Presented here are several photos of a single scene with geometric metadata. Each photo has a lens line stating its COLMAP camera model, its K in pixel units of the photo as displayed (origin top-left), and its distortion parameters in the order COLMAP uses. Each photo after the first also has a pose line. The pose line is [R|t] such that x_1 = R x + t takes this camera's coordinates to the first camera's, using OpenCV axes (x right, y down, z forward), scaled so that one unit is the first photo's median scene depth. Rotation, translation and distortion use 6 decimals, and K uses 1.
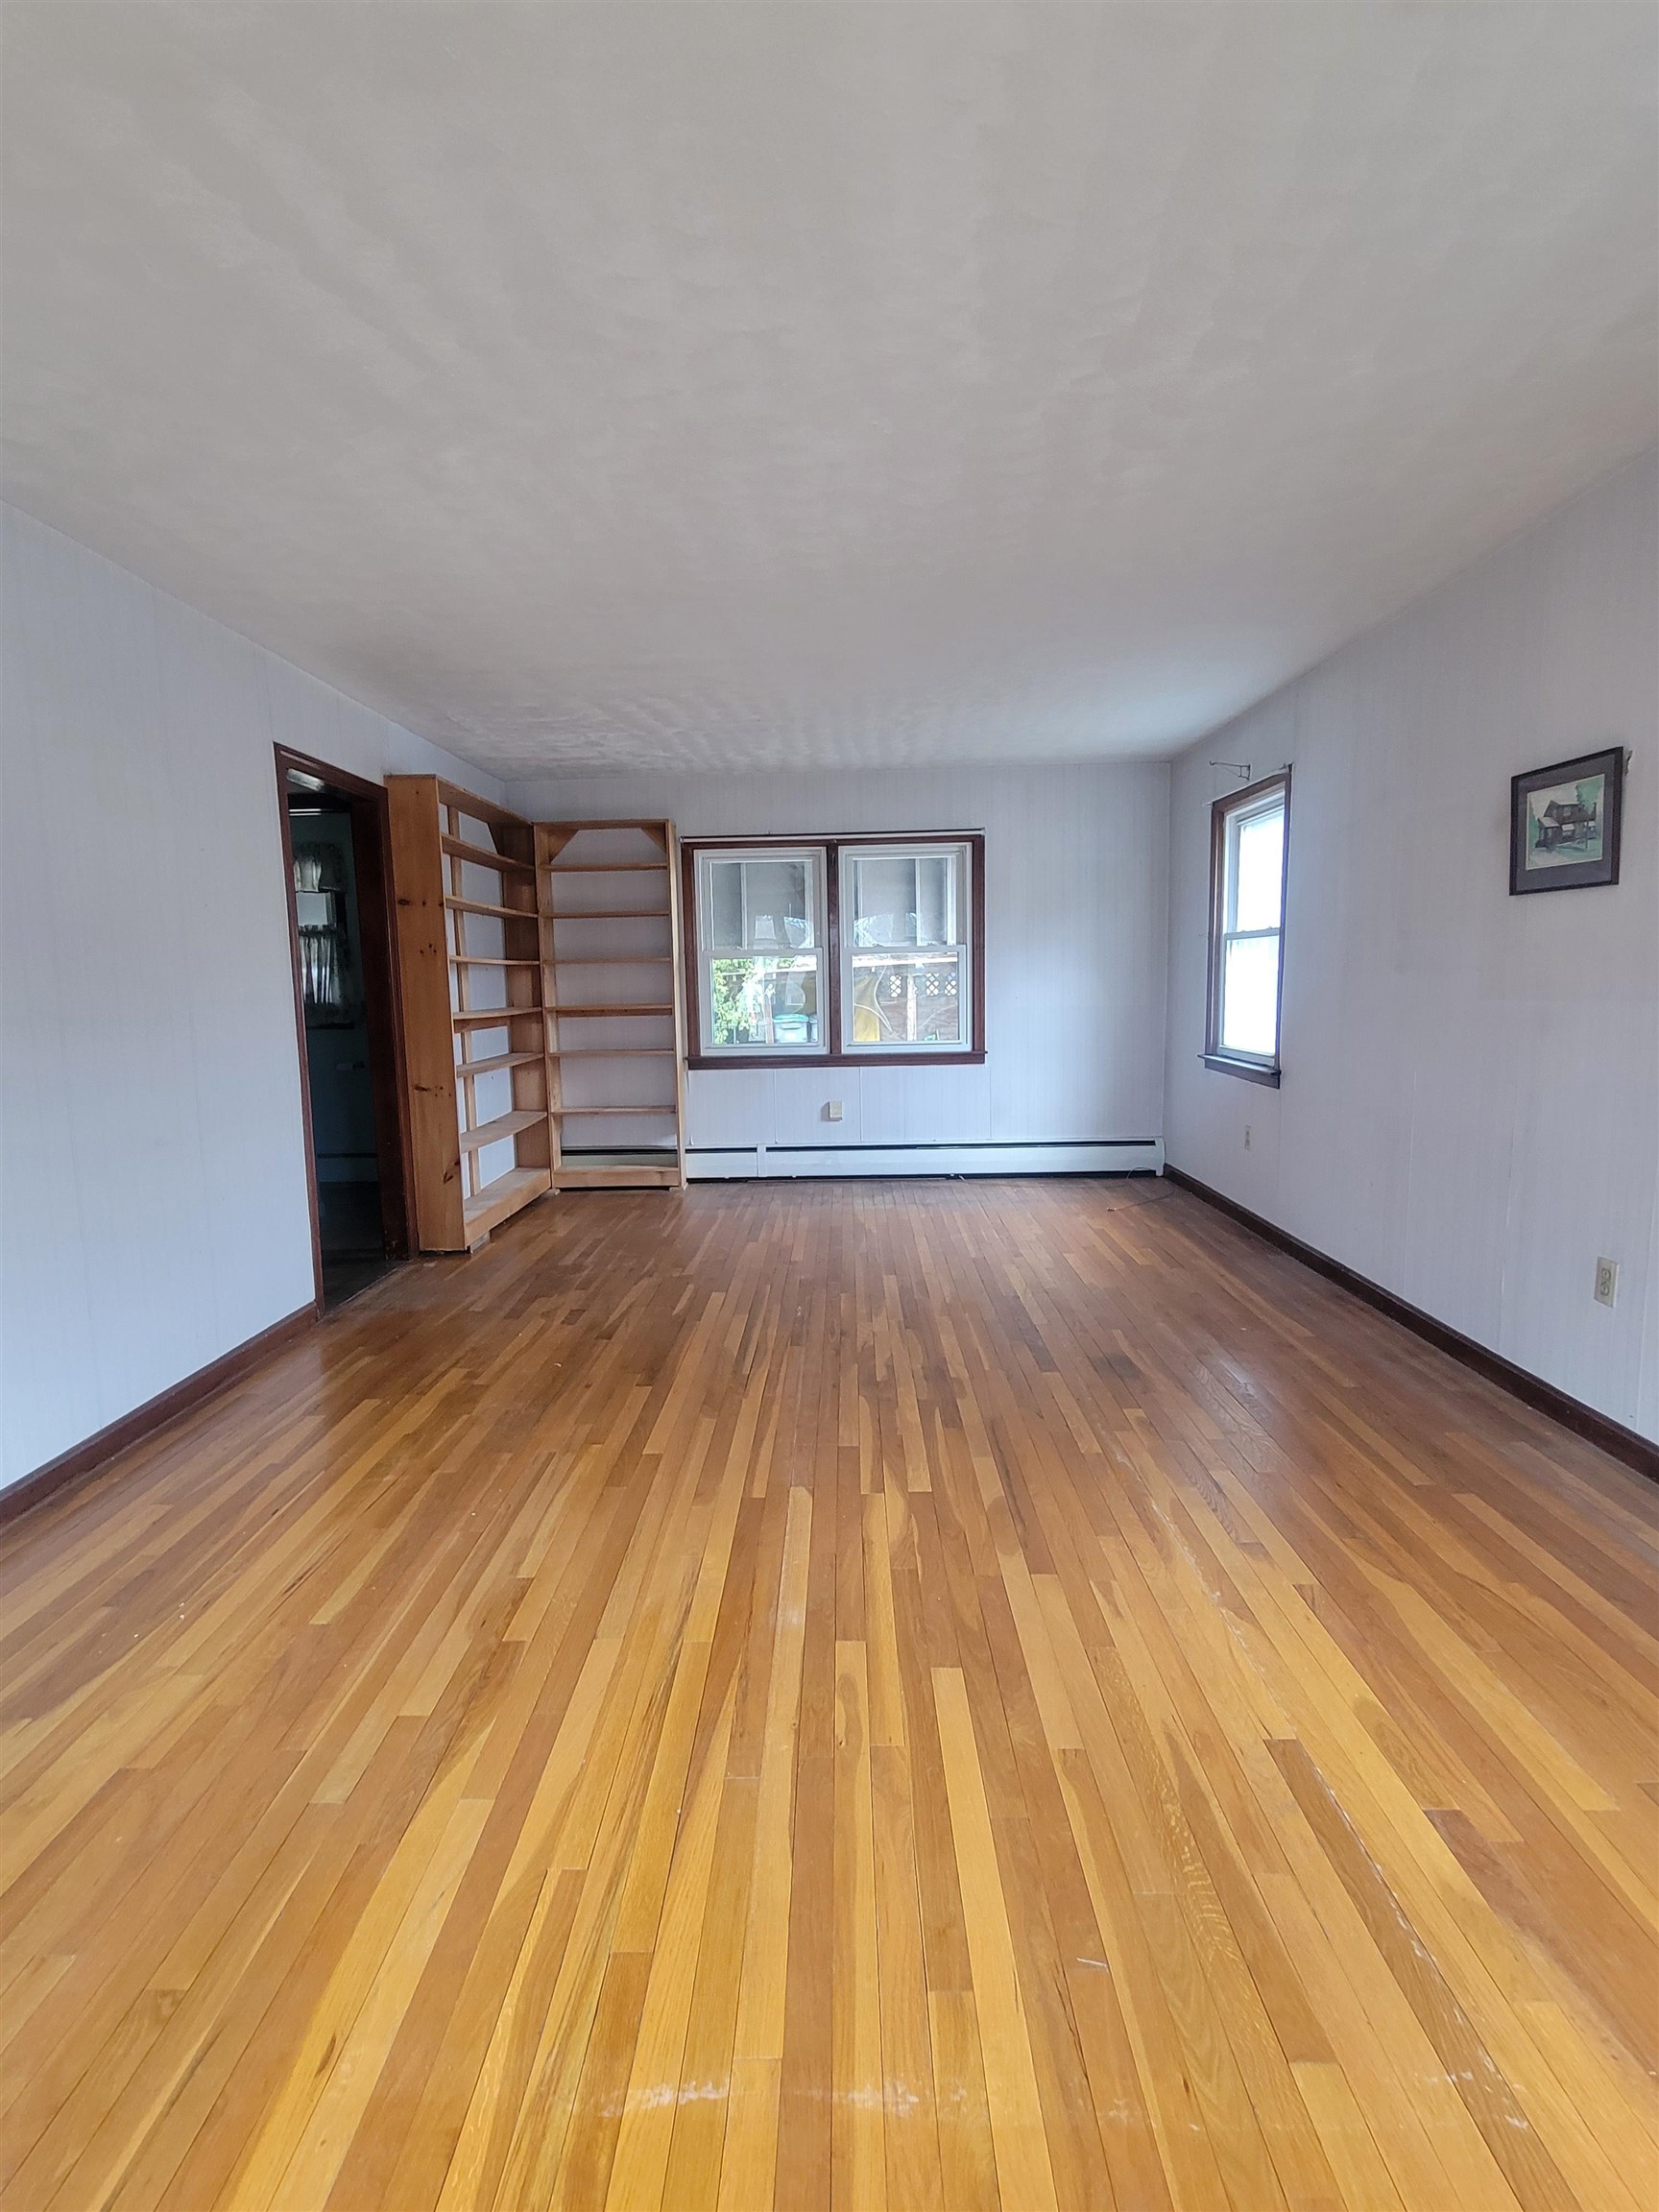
lens RADIAL K [[1027.6, 0, 814.0], [0, 1027.6, 1101.0], [0, 0, 1]] dist [0.001527, -0.000373]
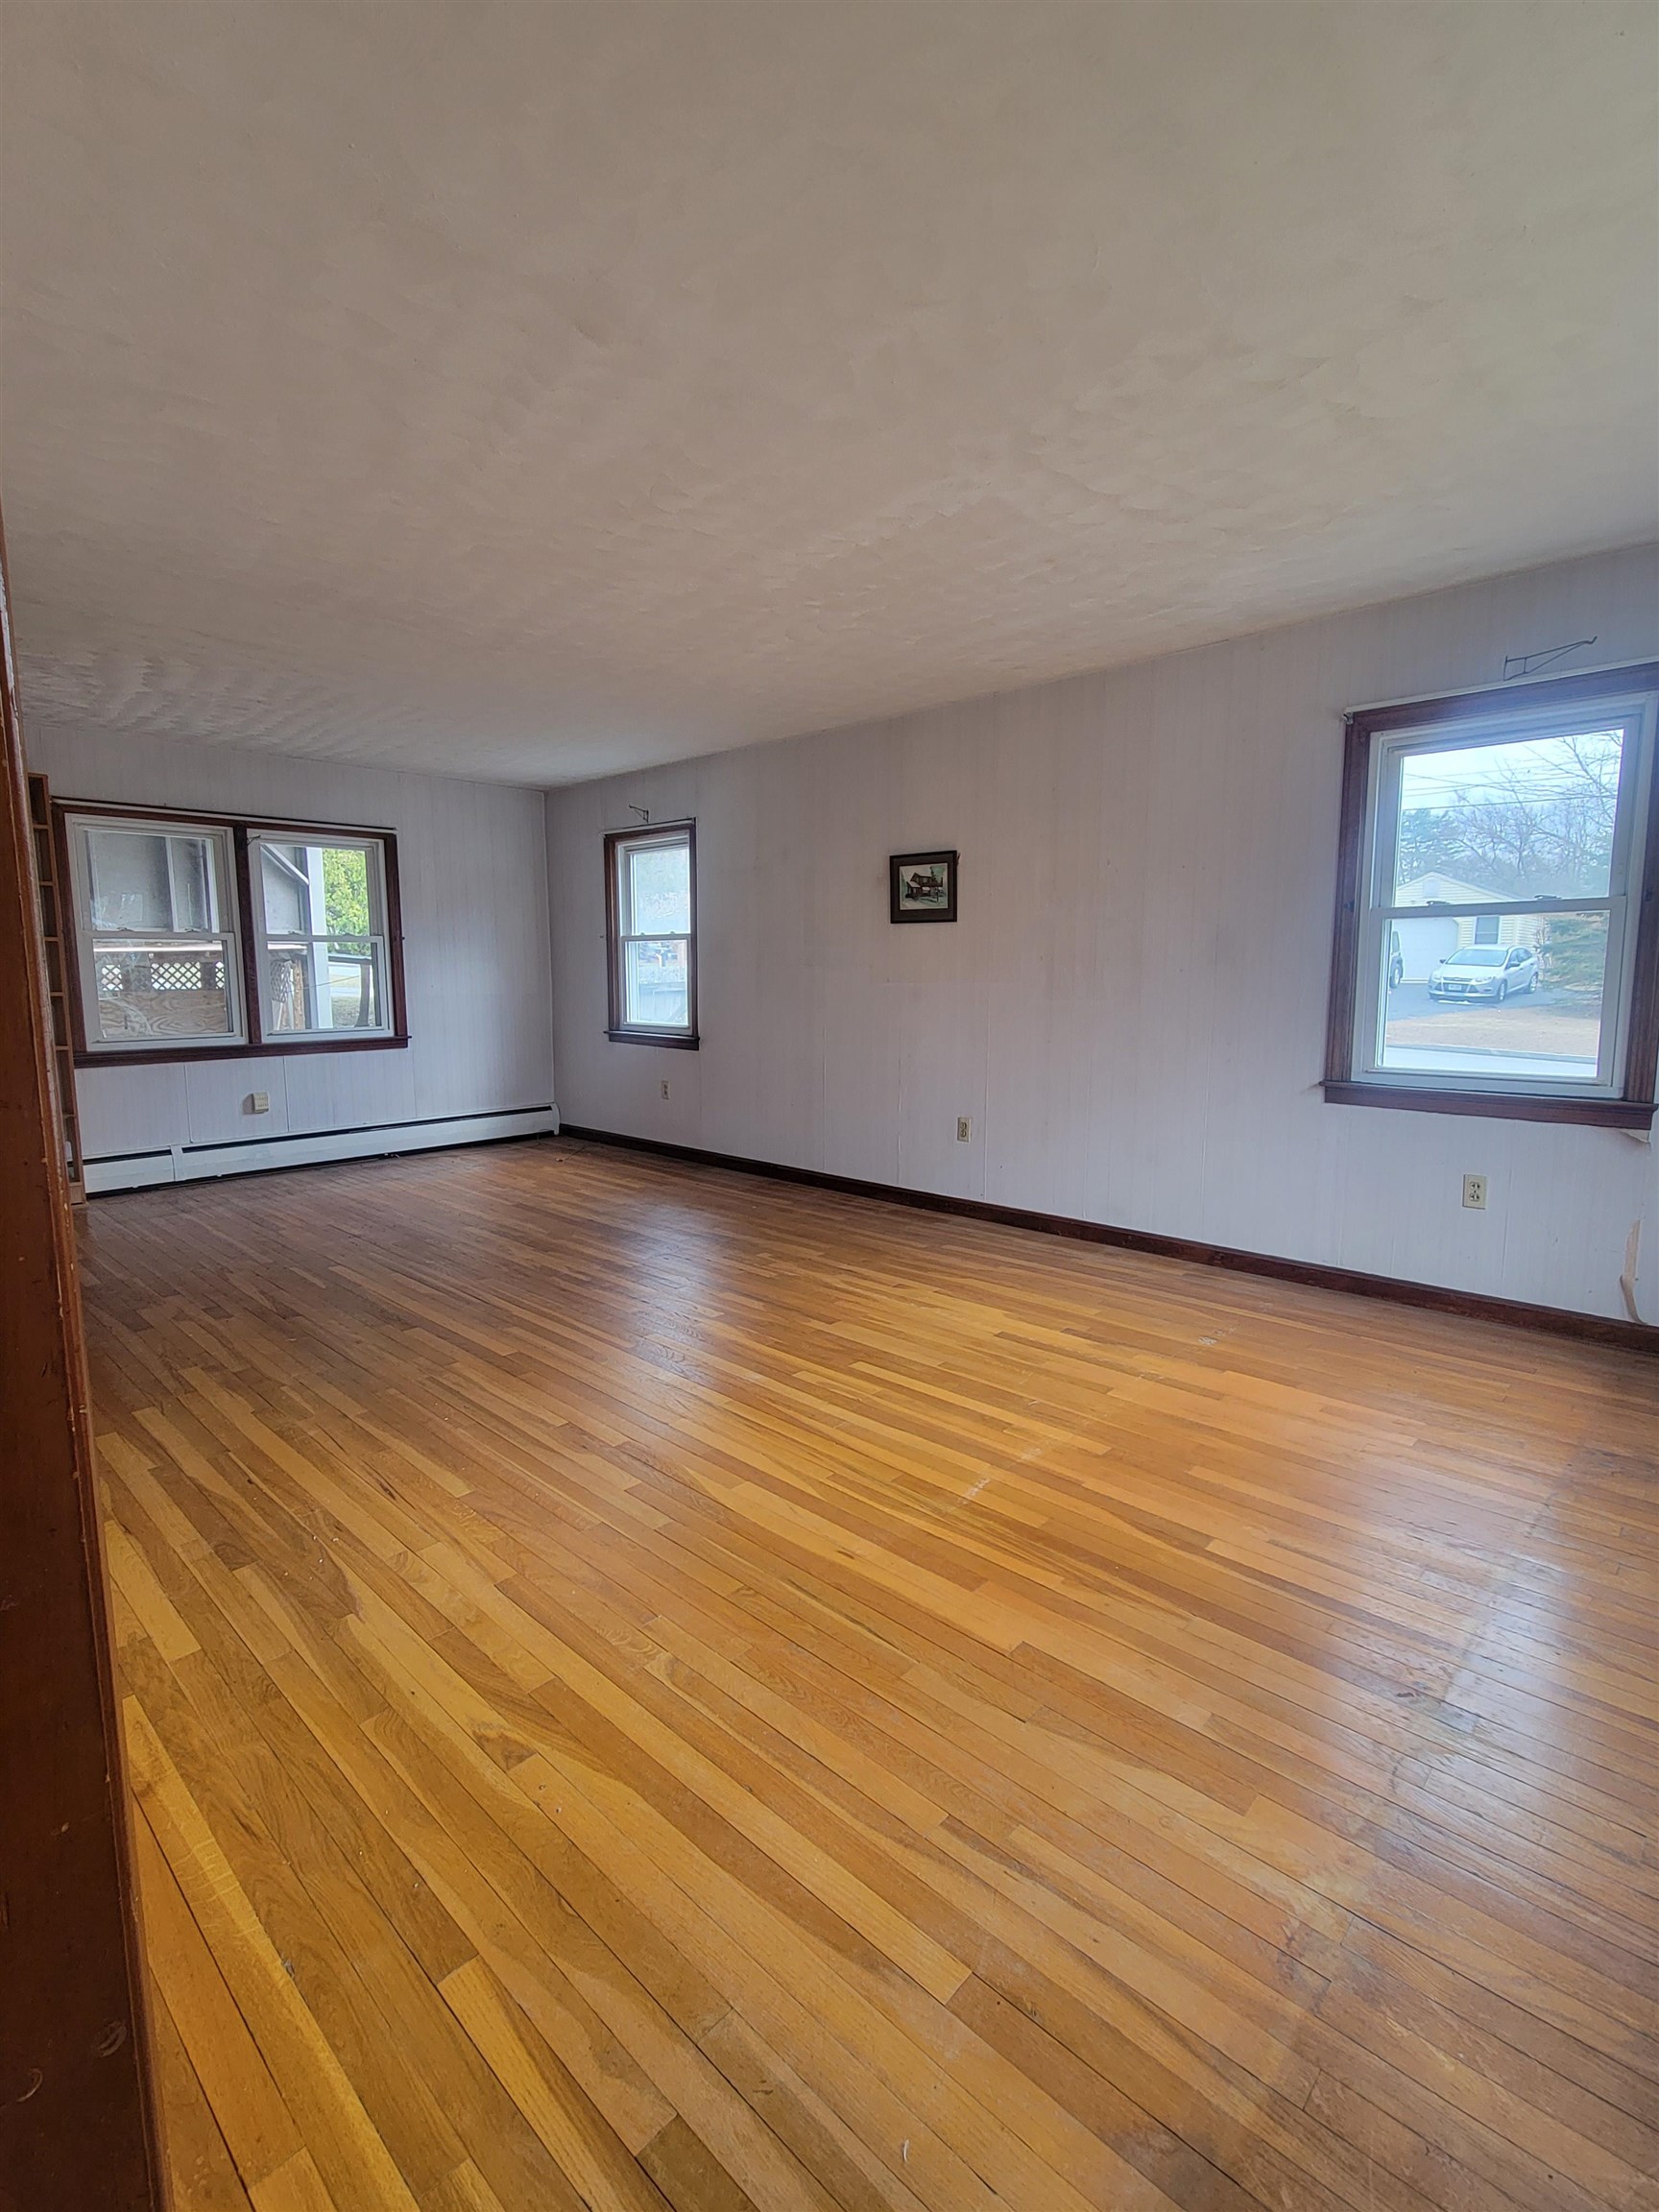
lens RADIAL K [[1027.6, 0, 814.0], [0, 1027.6, 1101.0], [0, 0, 1]] dist [0.001527, -0.000373]
pose [[0.671986, -0.077247, 0.736524, -0.644803], [0.077035, 0.996441, 0.034222, 0.028665], [-0.736547, 0.033742, 0.675545, -0.069553]]
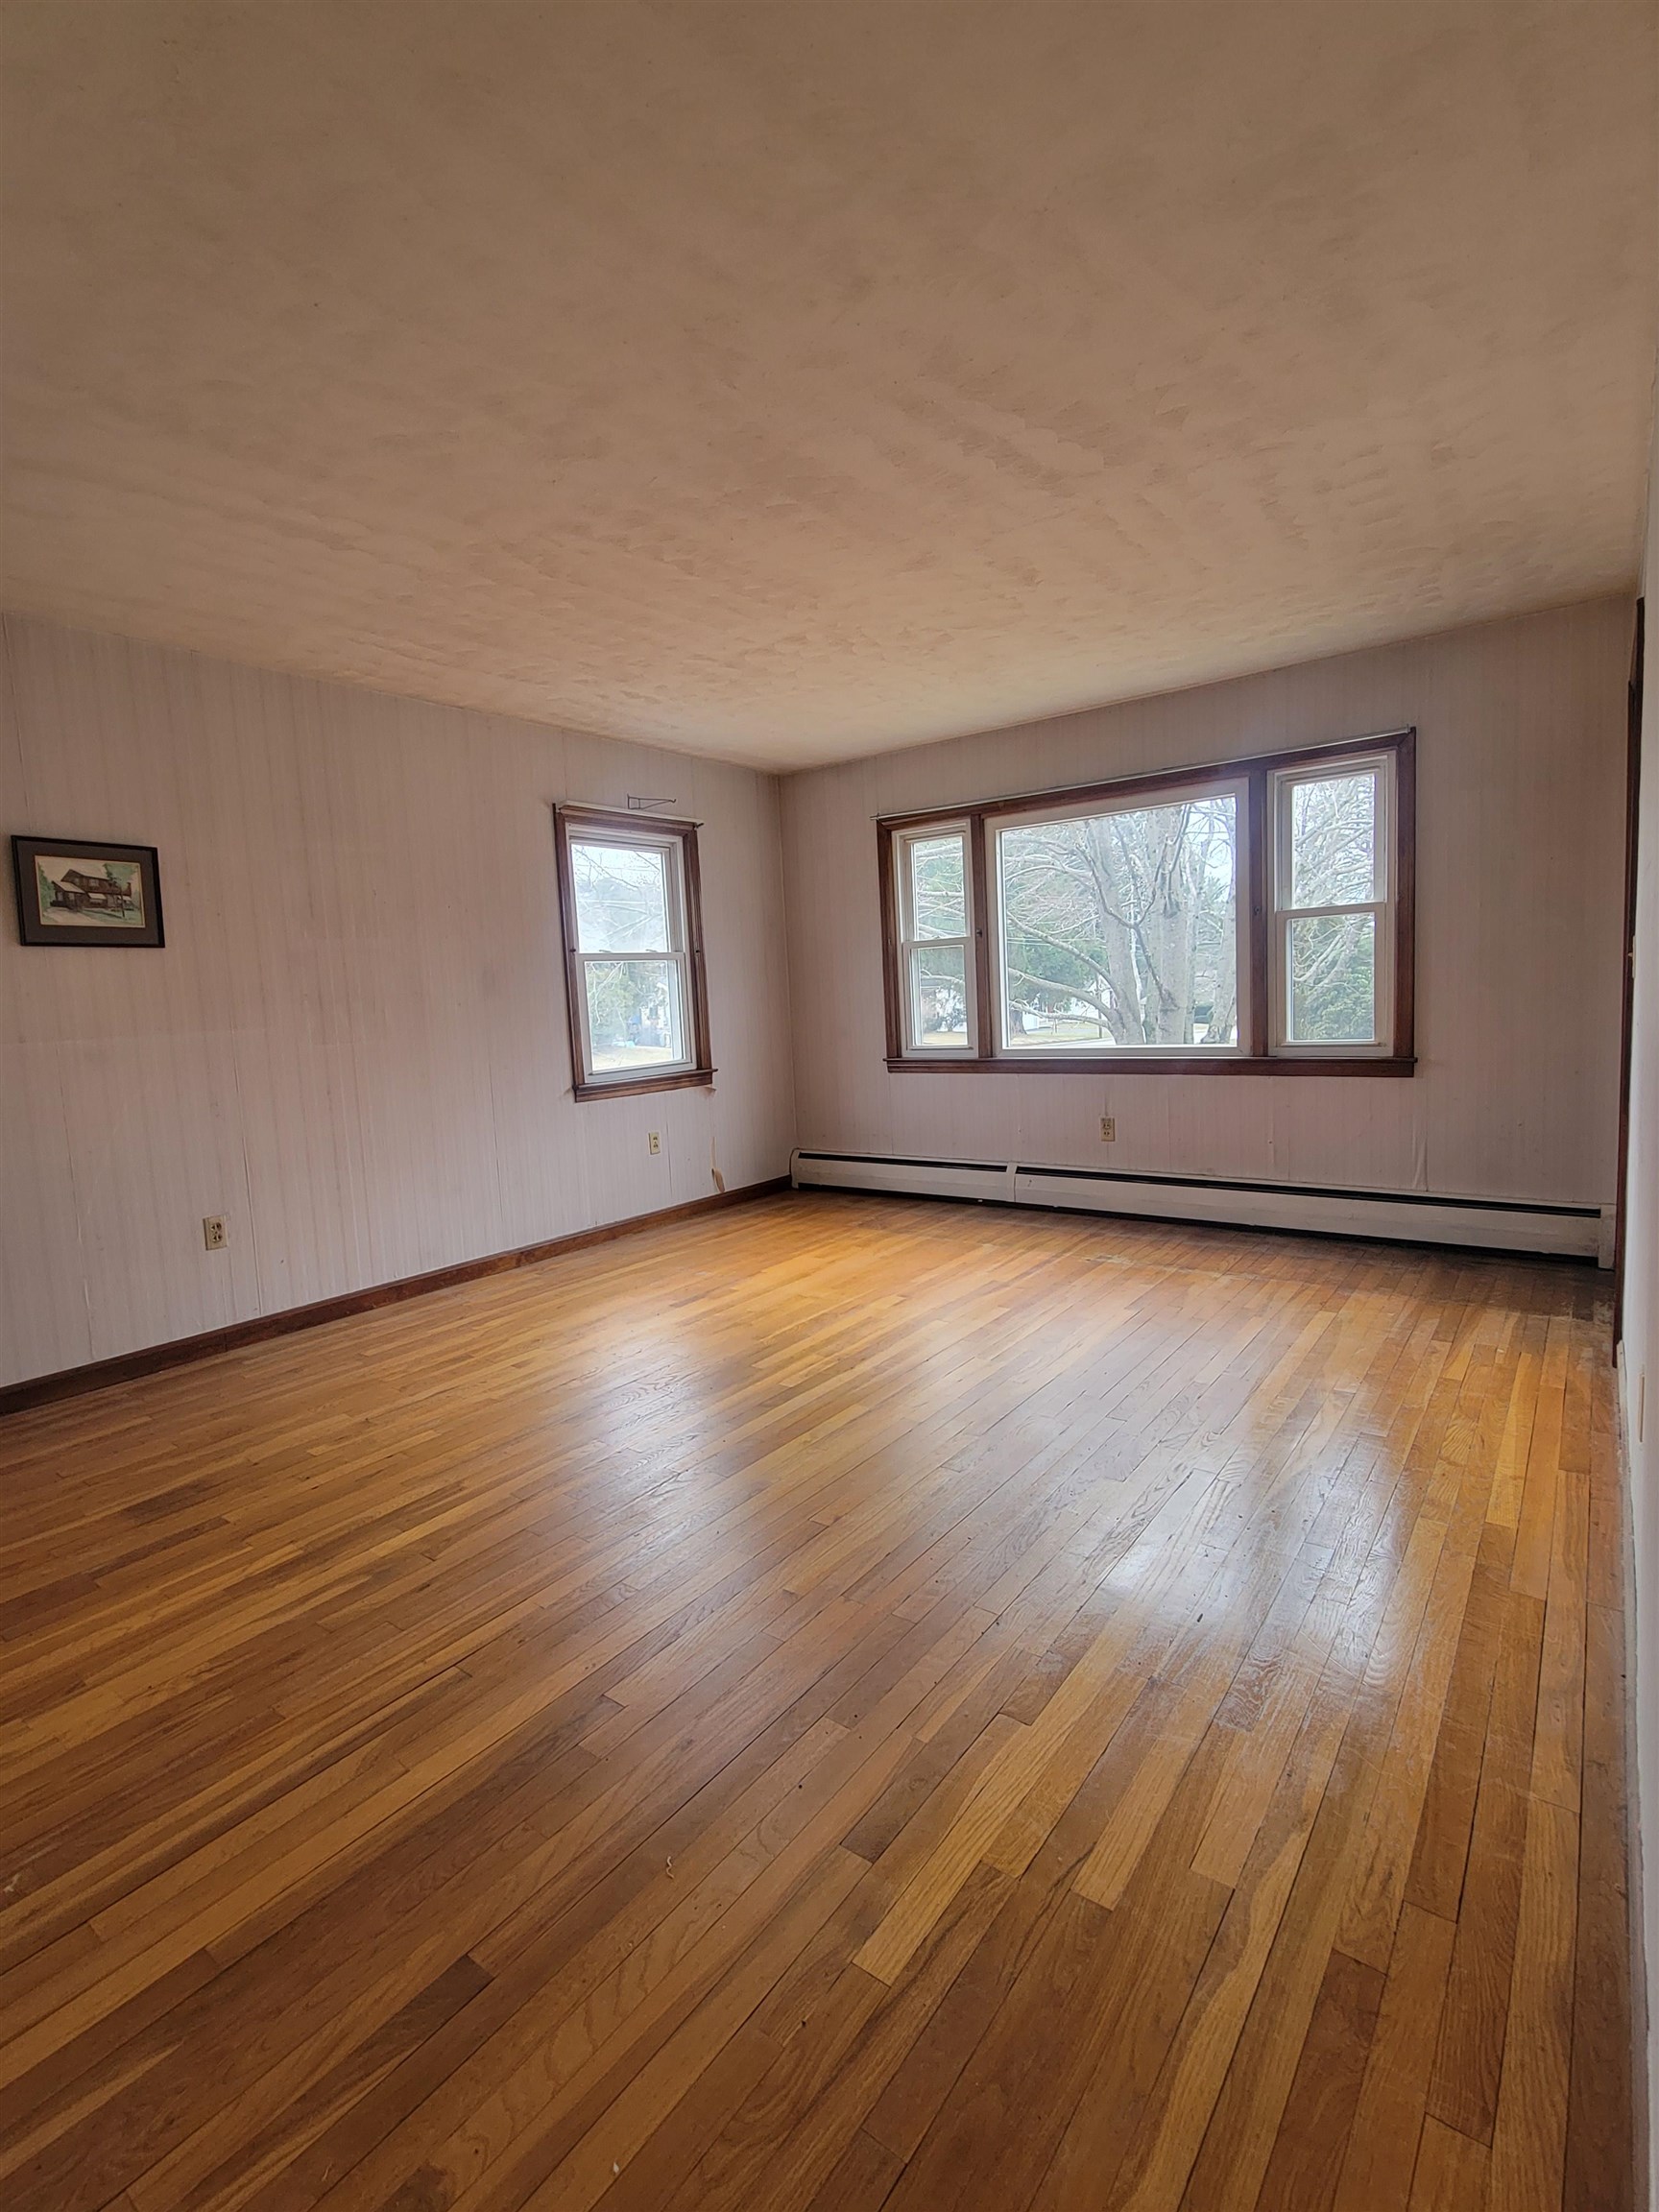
lens RADIAL K [[1027.6, 0, 814.0], [0, 1027.6, 1101.0], [0, 0, 1]] dist [0.001527, -0.000373]
pose [[-0.809688, 0.001202, 0.586860, -0.551846], [0.134598, 0.973722, 0.183710, -0.113066], [-0.571217, 0.227738, -0.788572, 1.251791]]
